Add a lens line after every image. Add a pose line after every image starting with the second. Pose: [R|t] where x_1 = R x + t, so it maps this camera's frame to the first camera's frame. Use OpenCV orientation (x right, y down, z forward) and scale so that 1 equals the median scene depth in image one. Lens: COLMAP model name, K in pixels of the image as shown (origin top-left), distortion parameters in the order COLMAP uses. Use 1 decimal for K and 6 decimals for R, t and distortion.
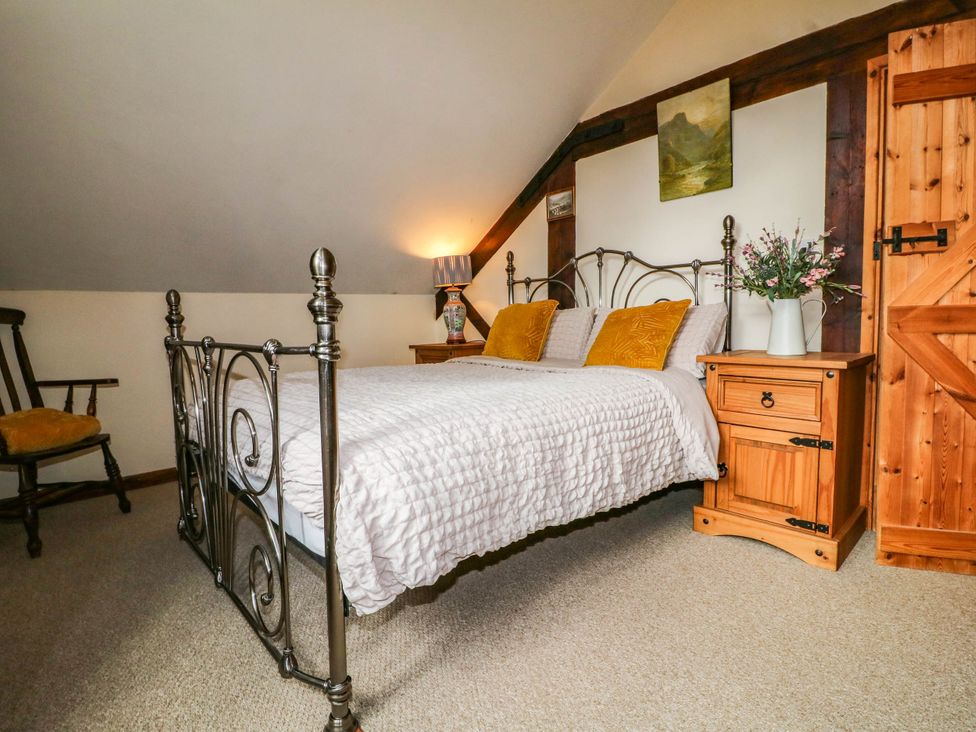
lens RADIAL K [[506.5, 0, 486.4], [0, 506.5, 361.9], [0, 0, 1]] dist [-0.004384, -0.011258]
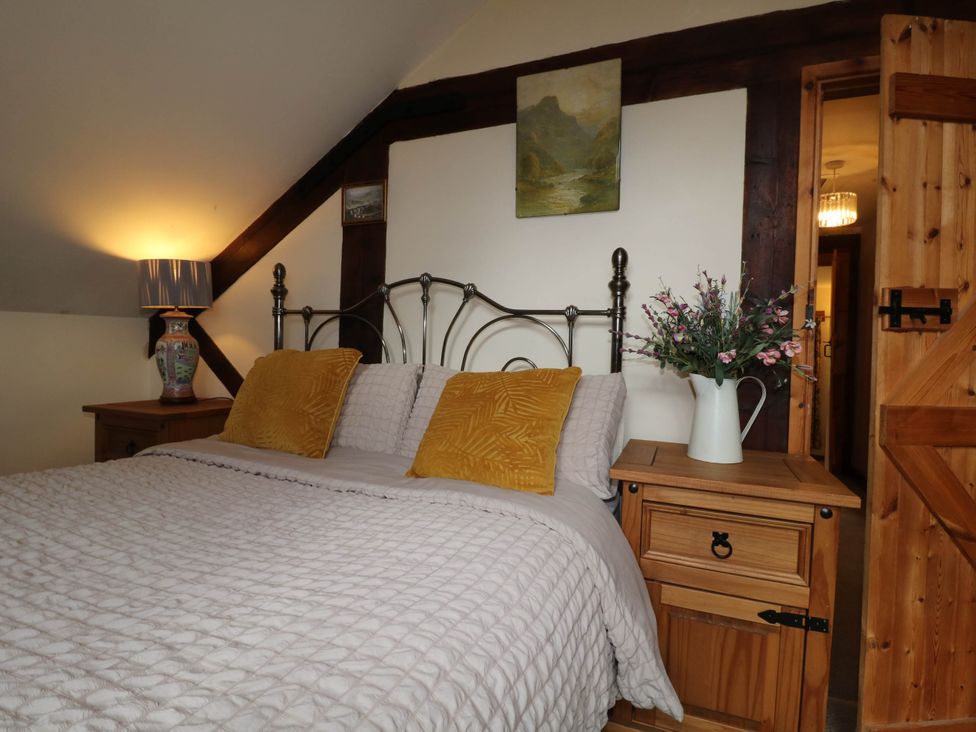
lens RADIAL K [[505.5, 0, 489.8], [0, 505.5, 358.4], [0, 0, 1]] dist [0.002540, -0.013753]
pose [[0.900003, 0.038780, 0.434154, 0.018018], [-0.013732, 0.998063, -0.060683, -0.090153], [-0.435666, 0.048653, 0.898792, 0.446749]]
